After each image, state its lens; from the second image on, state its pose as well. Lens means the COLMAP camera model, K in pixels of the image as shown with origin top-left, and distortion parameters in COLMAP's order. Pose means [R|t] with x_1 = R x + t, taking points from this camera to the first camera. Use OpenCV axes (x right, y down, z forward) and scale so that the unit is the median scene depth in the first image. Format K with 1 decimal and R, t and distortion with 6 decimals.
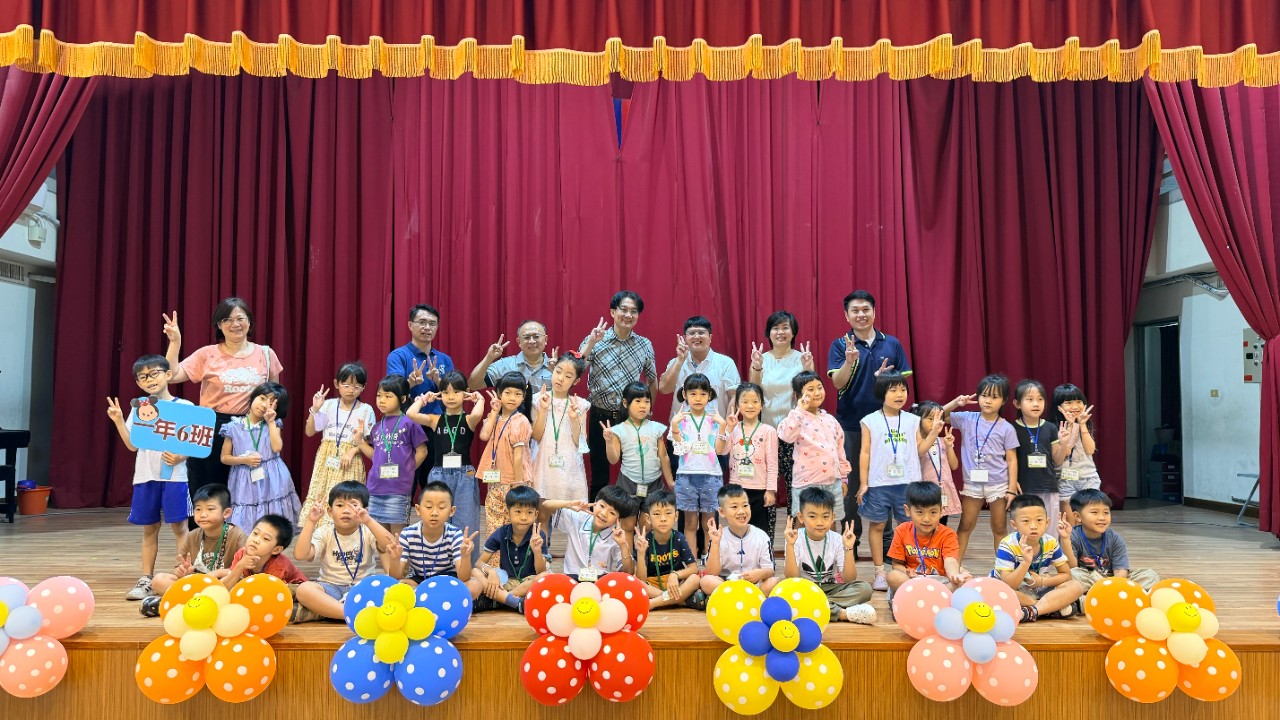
lens RADIAL K [[915.6, 0, 641.5], [0, 915.6, 360.7], [0, 0, 1]] dist [0.038510, -0.052014]
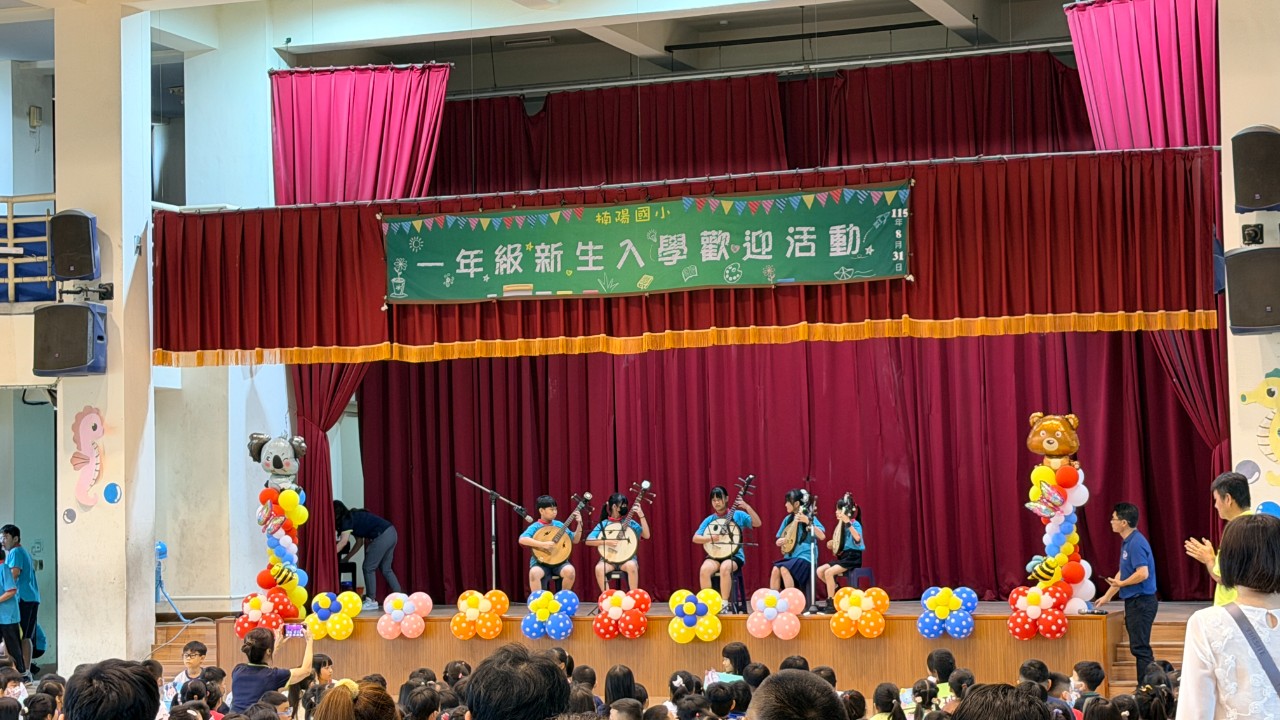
lens RADIAL K [[2394.2, 0, 640.0], [0, 2394.2, 360.0], [0, 0, 1]] dist [0.136616, -0.065290]
pose [[0.929844, -0.047164, -0.364919, 2.204574], [0.044115, 0.998887, -0.016693, -0.238382], [0.365300, -0.000577, 0.930890, -4.591976]]
